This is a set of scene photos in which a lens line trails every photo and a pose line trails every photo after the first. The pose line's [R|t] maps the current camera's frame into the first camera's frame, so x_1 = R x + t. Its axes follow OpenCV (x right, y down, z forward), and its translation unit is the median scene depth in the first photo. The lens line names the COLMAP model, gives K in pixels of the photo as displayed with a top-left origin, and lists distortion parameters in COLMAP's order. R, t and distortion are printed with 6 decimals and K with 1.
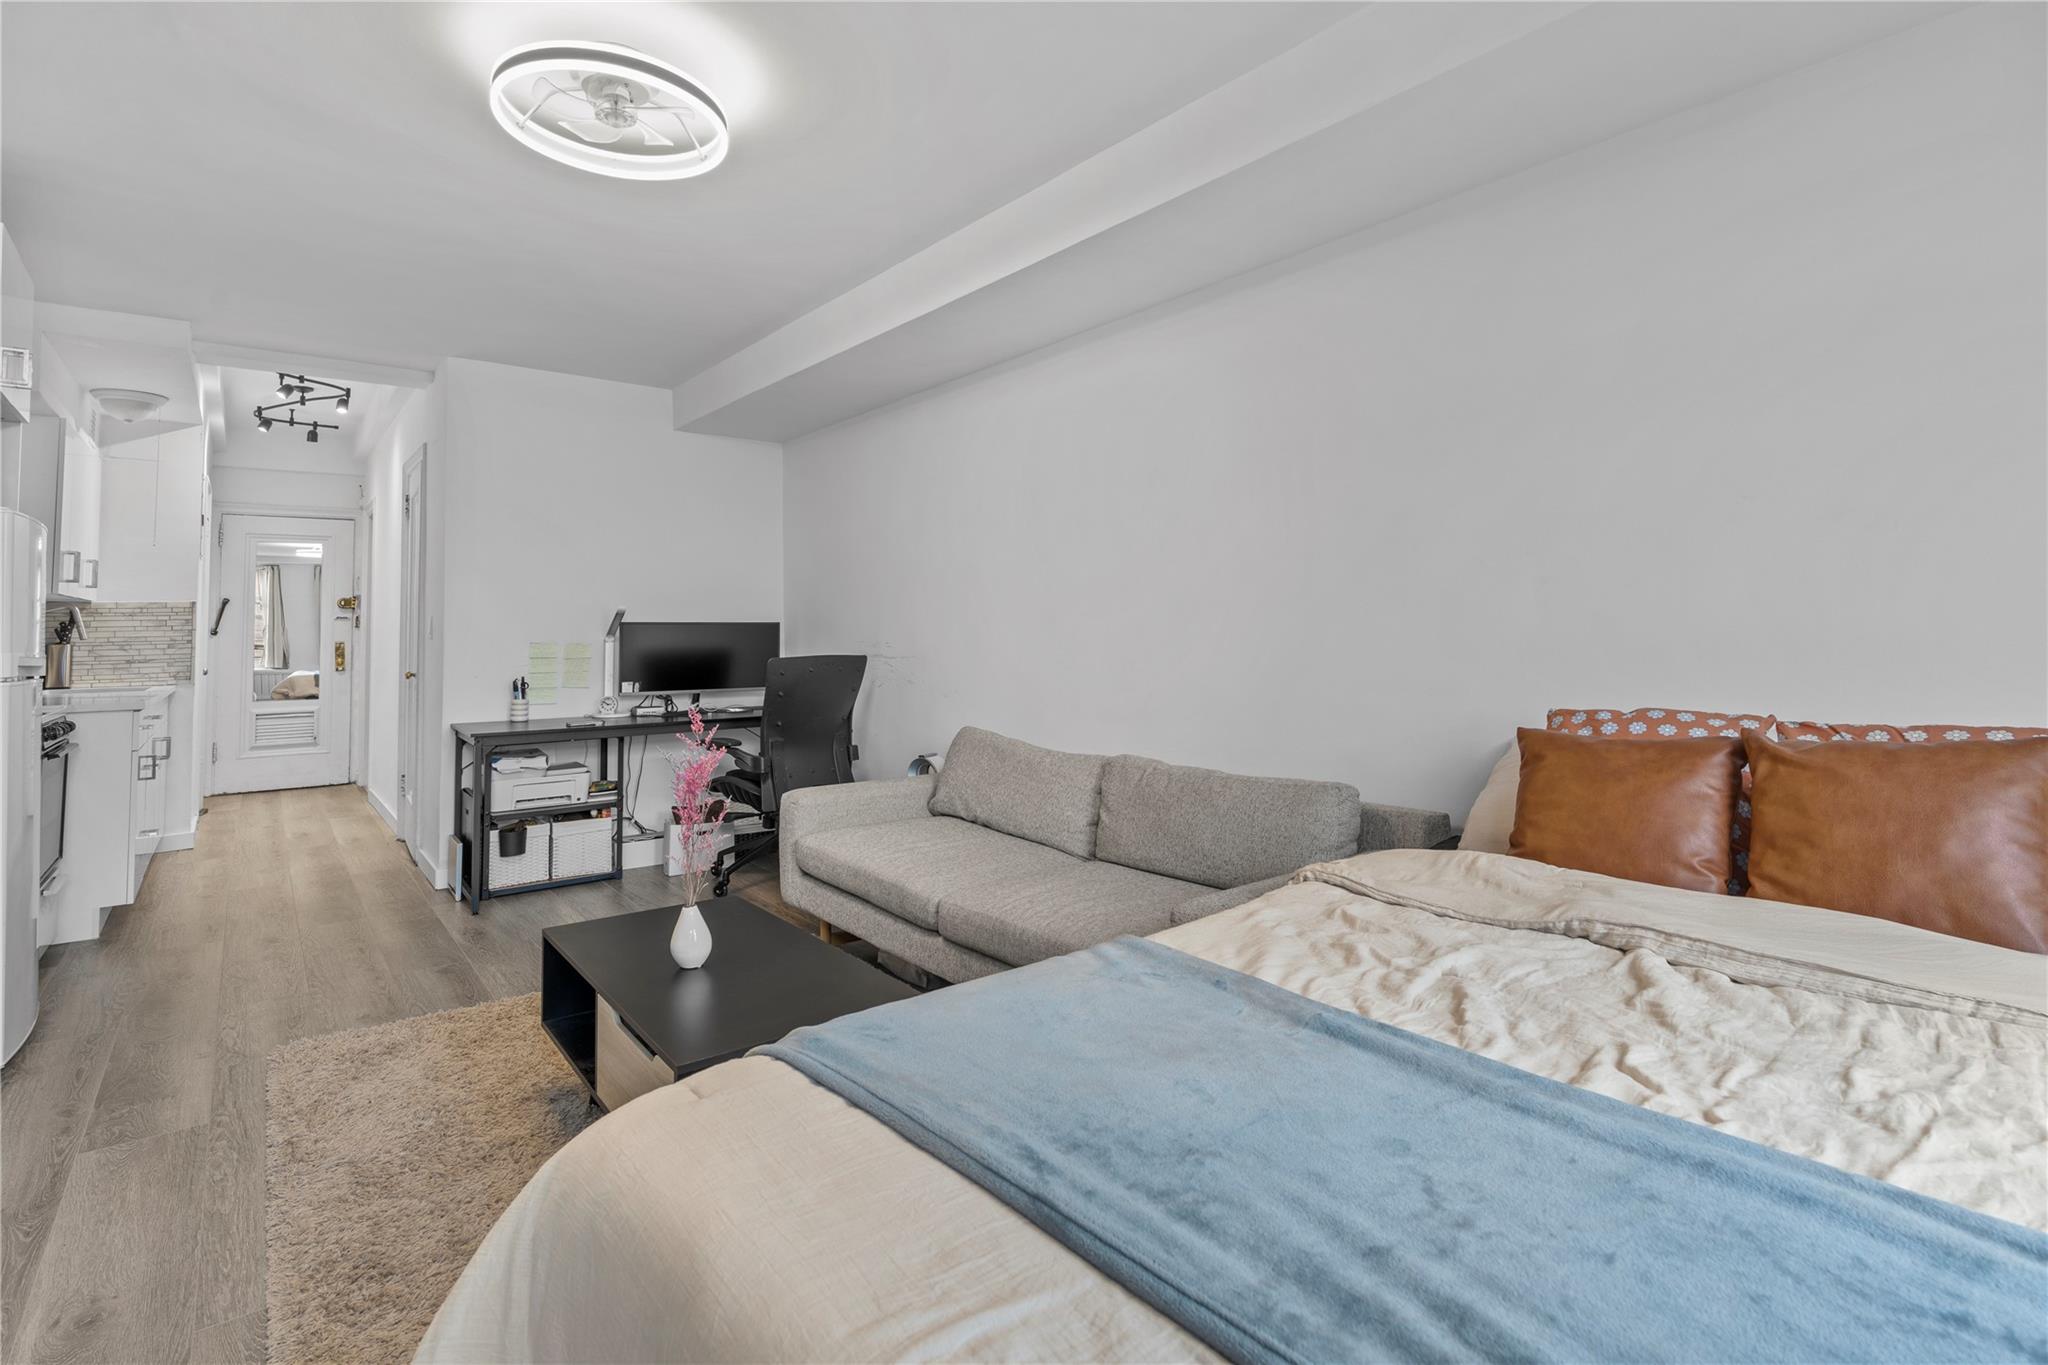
lens RADIAL K [[981.6, 0, 1034.9], [0, 981.6, 578.3], [0, 0, 1]] dist [-0.009788, 0.005688]
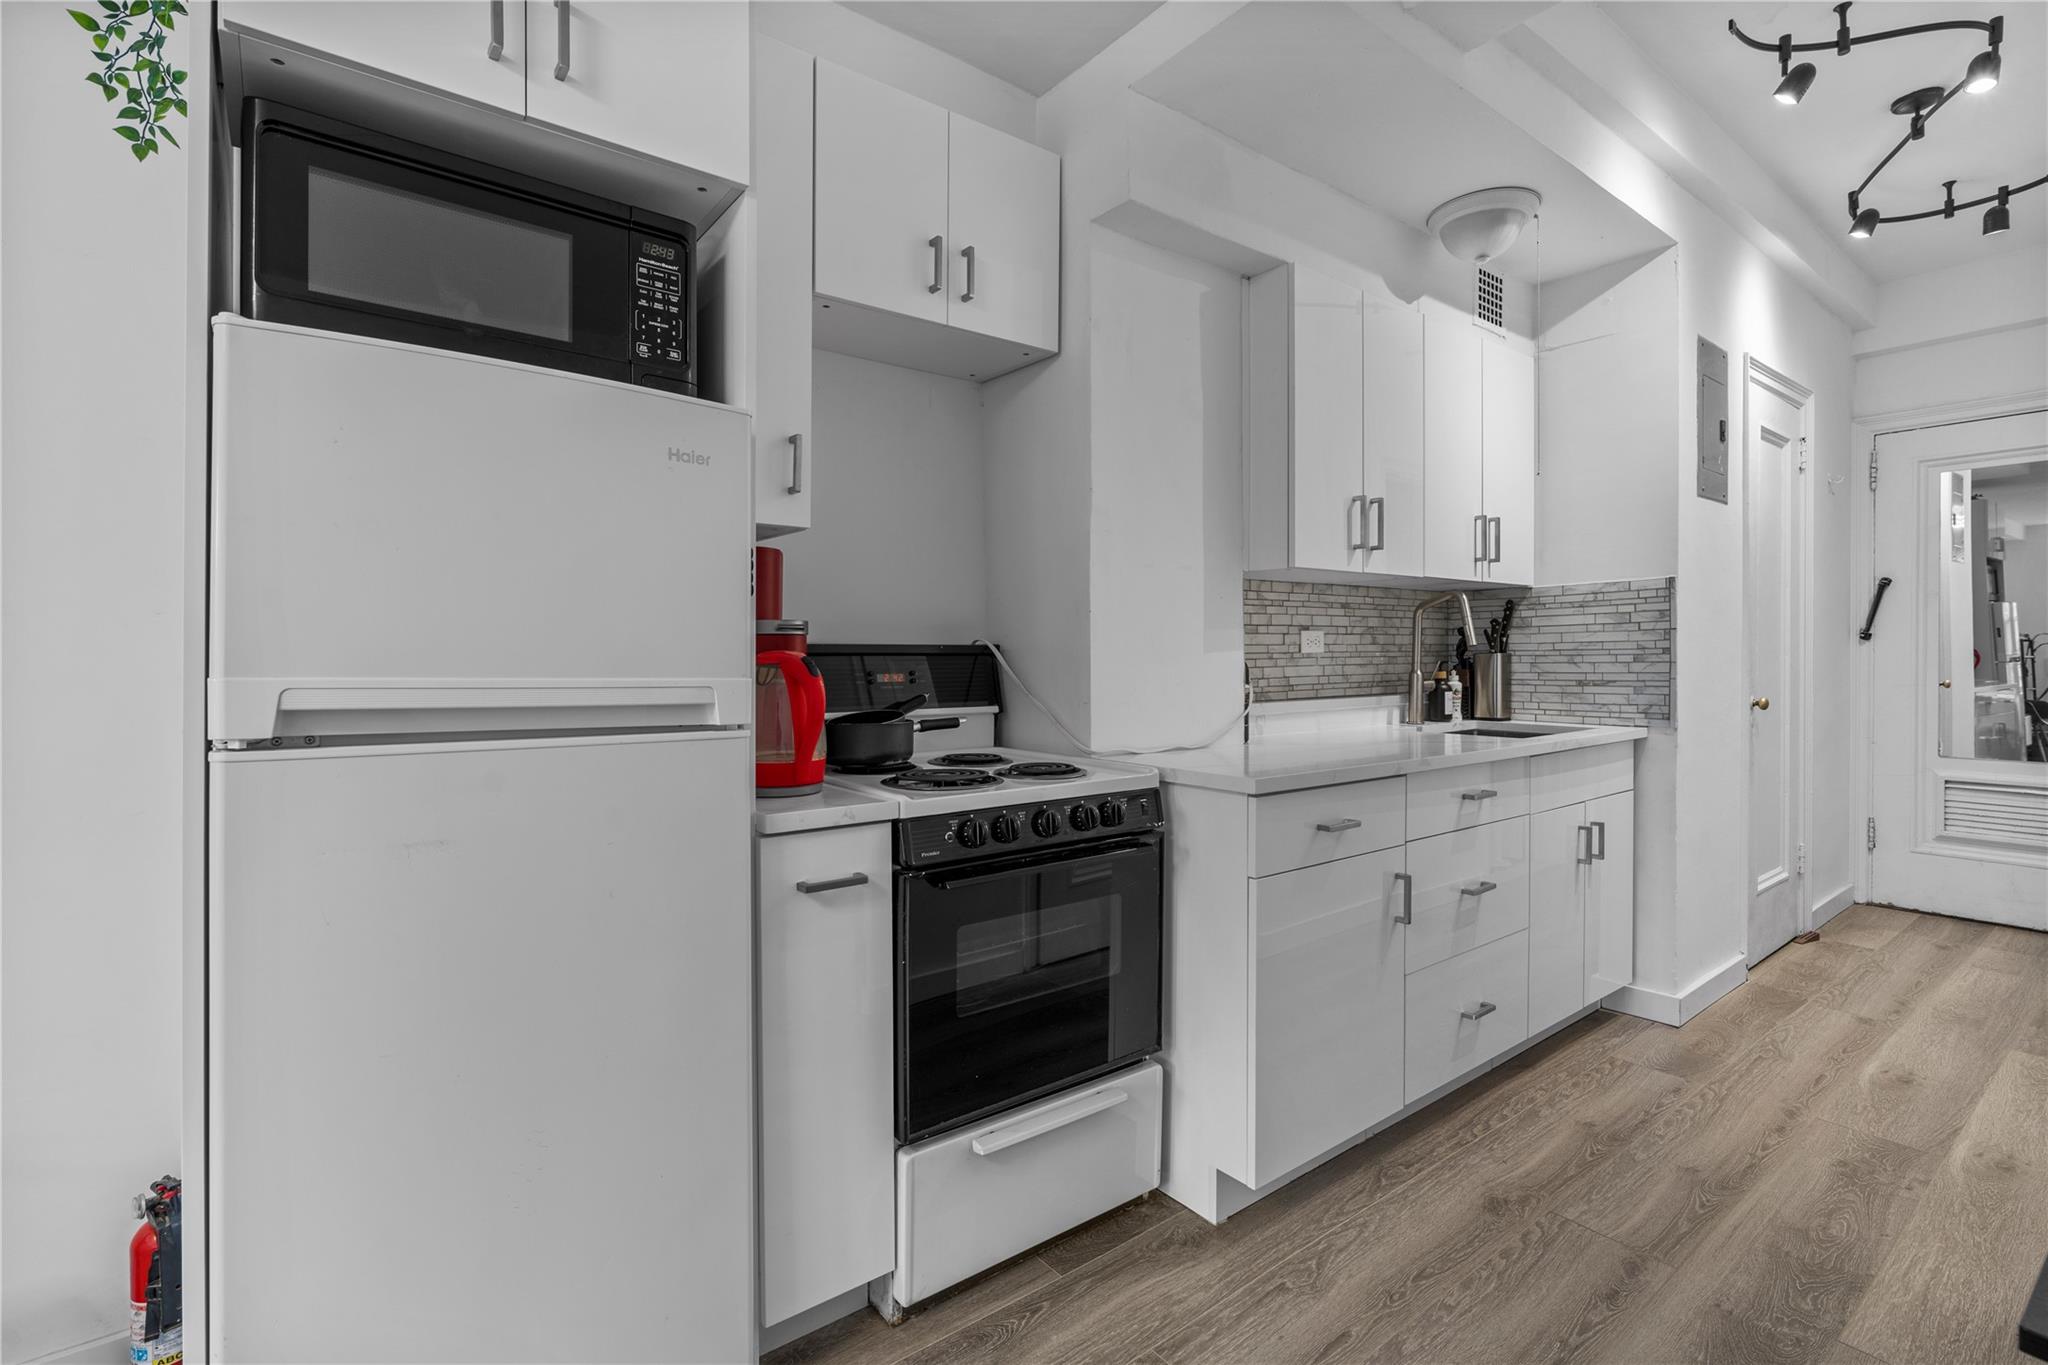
lens RADIAL K [[957.6, 0, 1024.0], [0, 957.6, 682.5], [0, 0, 1]] dist [-0.004070, 0.000532]
pose [[-0.015100, 0.041087, -0.999041, -0.392733], [0.058245, 0.997495, 0.040143, 0.049019], [0.998188, -0.057583, -0.017456, 0.791957]]
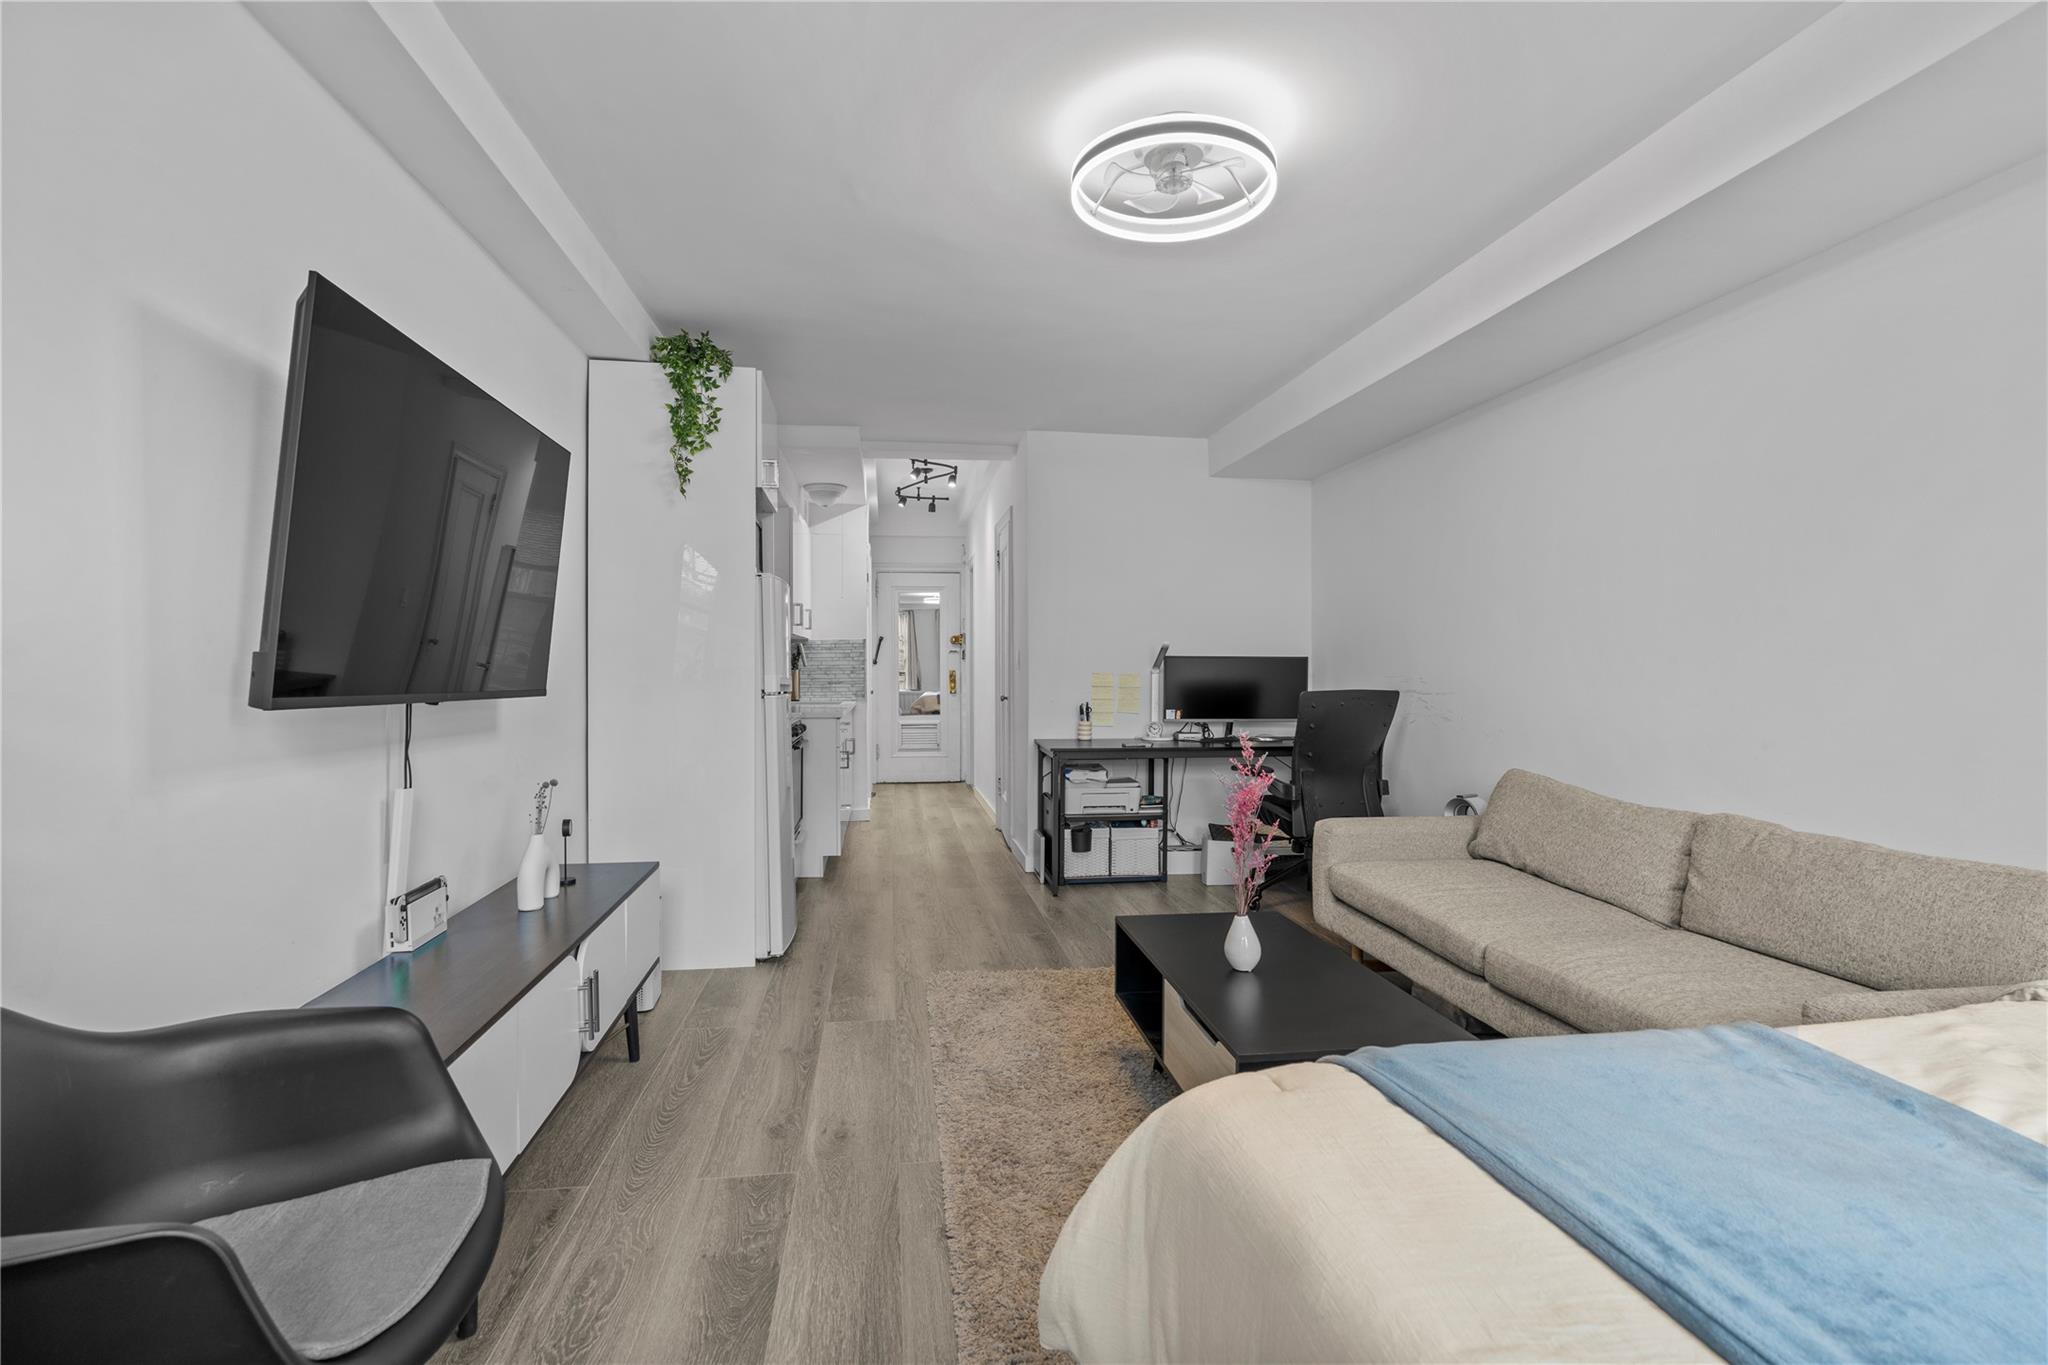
lens RADIAL K [[943.4, 0, 1027.0], [0, 943.4, 690.3], [0, 0, 1]] dist [-0.008754, 0.005946]
pose [[0.862167, 0.024019, -0.506055, -0.015597], [0.016486, 0.997016, 0.075410, 0.000208], [0.506356, -0.073359, 0.859199, -0.004013]]
